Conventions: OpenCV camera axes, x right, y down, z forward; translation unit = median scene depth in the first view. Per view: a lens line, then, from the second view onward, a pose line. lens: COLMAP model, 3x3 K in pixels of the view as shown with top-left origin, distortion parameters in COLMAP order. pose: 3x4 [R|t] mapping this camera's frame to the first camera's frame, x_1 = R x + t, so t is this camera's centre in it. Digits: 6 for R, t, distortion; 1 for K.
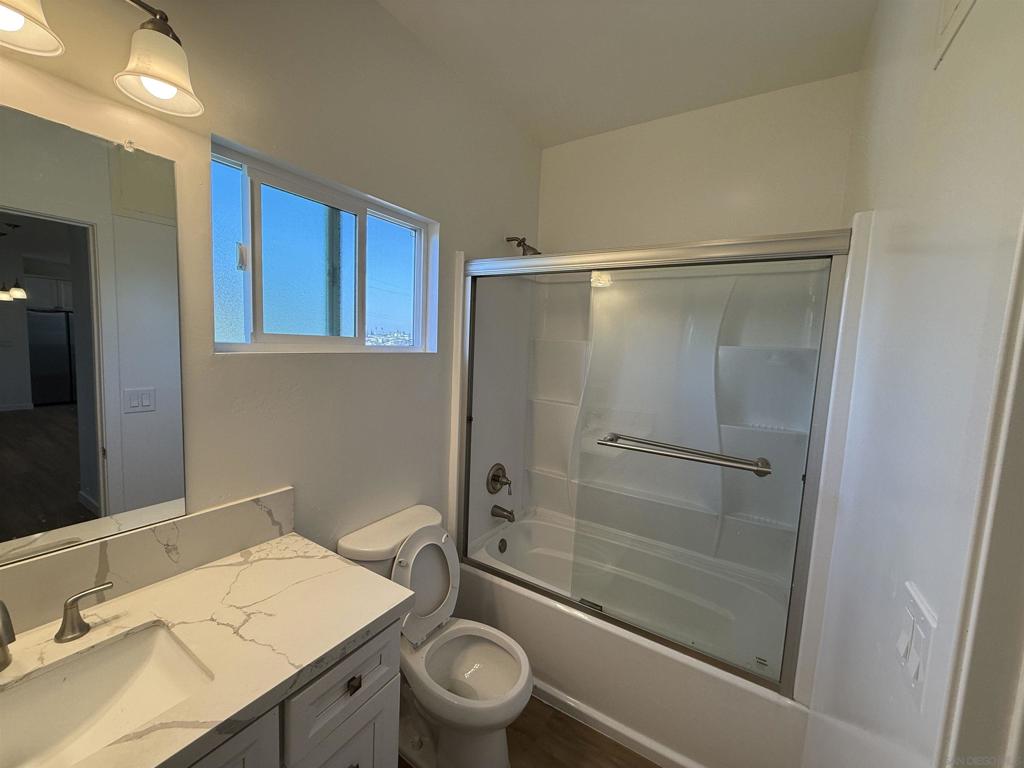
lens RADIAL K [[408.2, 0, 512.0], [0, 408.2, 384.0], [0, 0, 1]] dist [-0.000350, -0.000003]
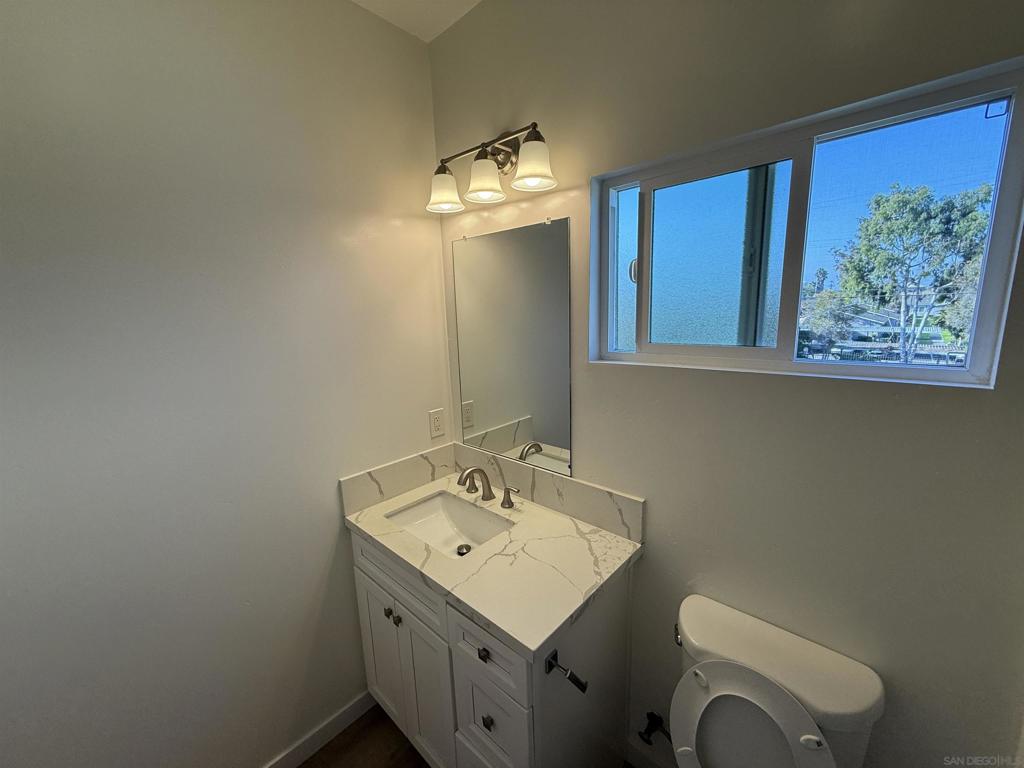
lens RADIAL K [[408.2, 0, 512.0], [0, 408.2, 384.0], [0, 0, 1]] dist [-0.000350, -0.000003]
pose [[-0.201802, 0.133872, -0.970234, 0.502823], [-0.072200, 0.985886, 0.151049, -0.170252], [0.976762, 0.100533, -0.189288, 0.976623]]
